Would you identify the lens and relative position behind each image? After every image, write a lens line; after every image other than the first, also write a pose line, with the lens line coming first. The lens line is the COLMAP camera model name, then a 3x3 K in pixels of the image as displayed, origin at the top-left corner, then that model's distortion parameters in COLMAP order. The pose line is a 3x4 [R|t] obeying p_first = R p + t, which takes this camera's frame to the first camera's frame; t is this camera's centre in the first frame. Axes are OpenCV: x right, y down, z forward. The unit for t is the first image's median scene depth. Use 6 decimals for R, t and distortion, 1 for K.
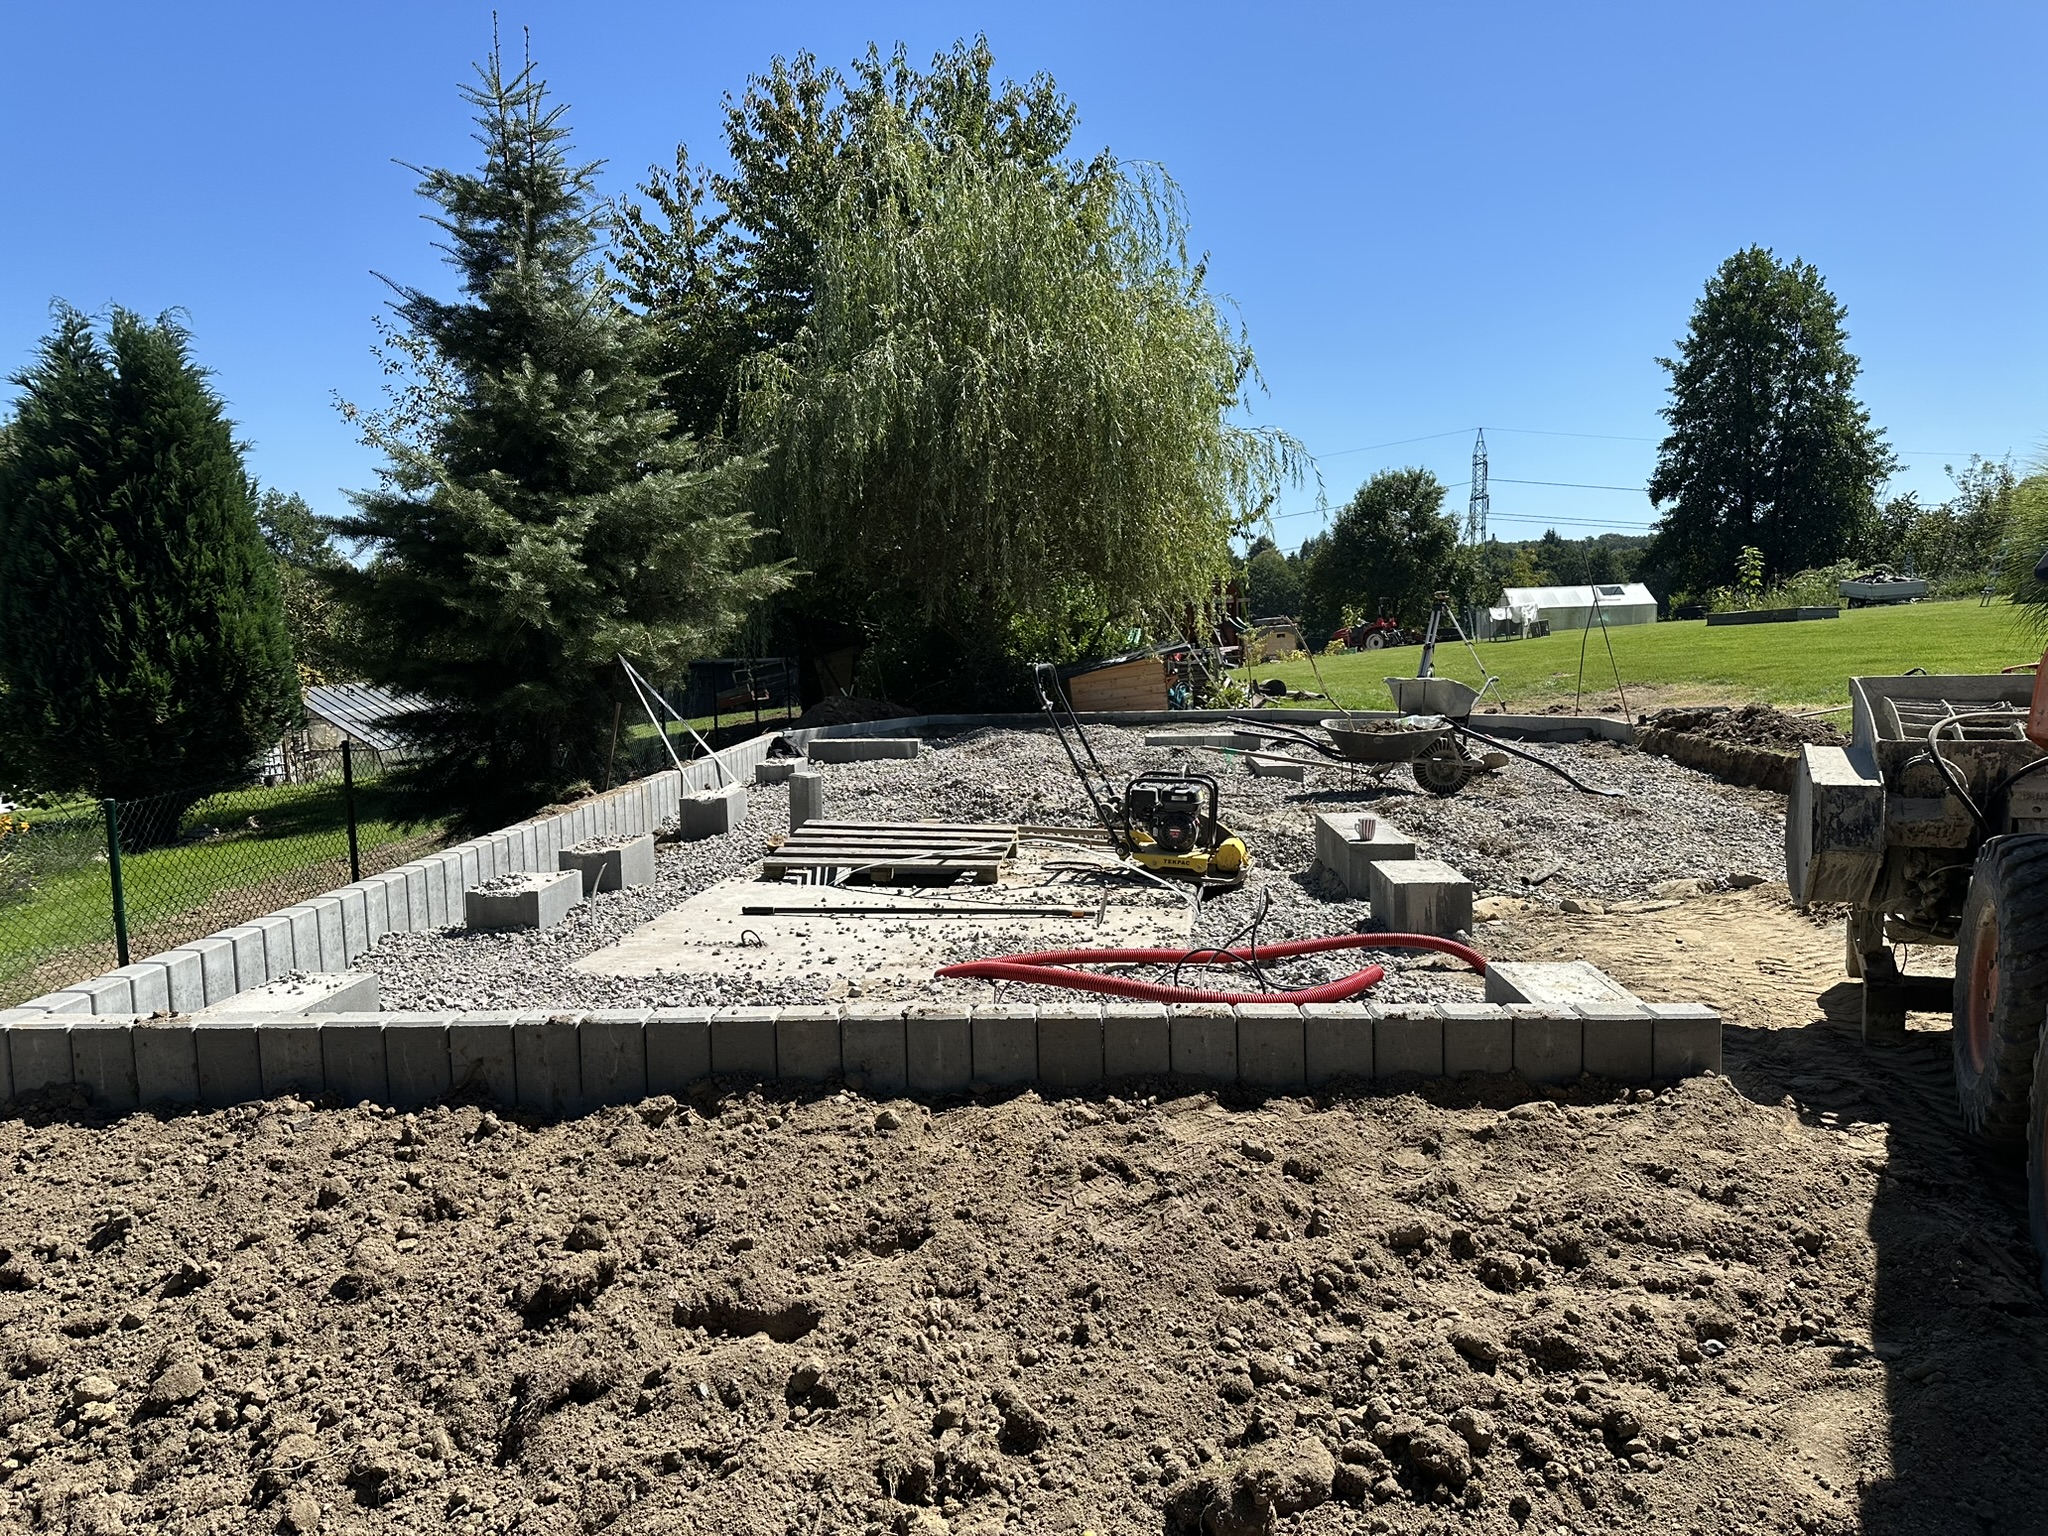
lens RADIAL K [[1427.8, 0, 1024.0], [0, 1427.8, 768.0], [0, 0, 1]] dist [0.158993, -0.251235]
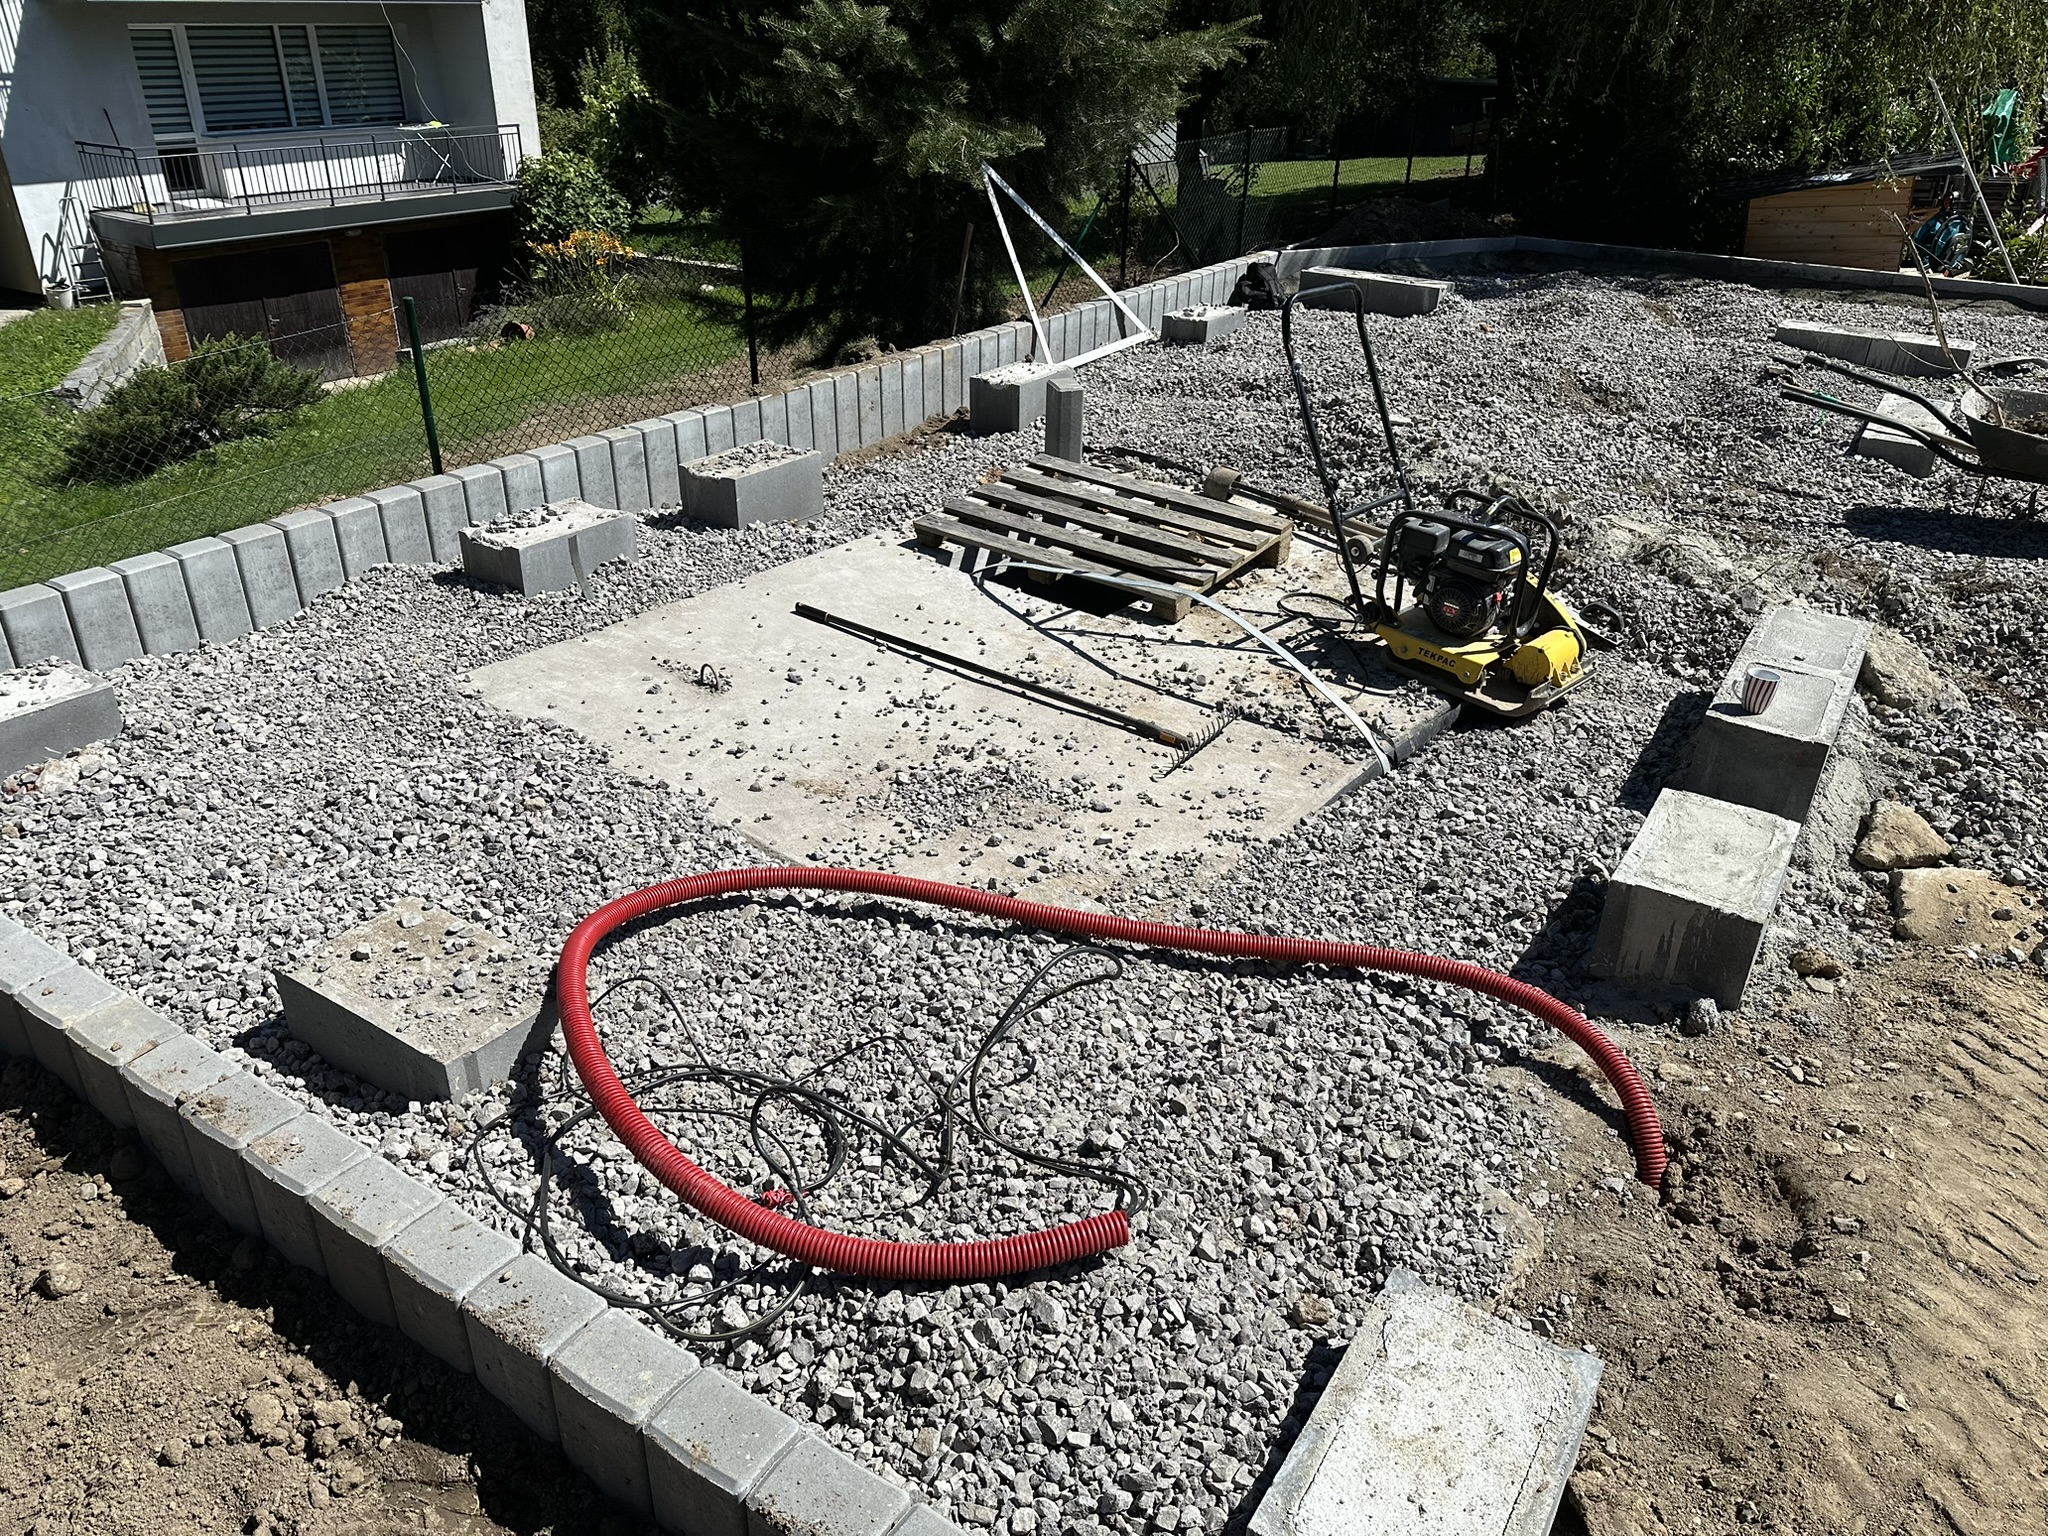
lens RADIAL K [[1434.3, 0, 1050.1], [0, 1434.3, 770.0], [0, 0, 1]] dist [0.074760, -0.099675]
pose [[0.864646, 0.274339, -0.420863, 0.193161], [-0.095928, 0.912479, 0.397719, -0.100735], [0.493139, -0.303513, 0.815288, 0.307154]]
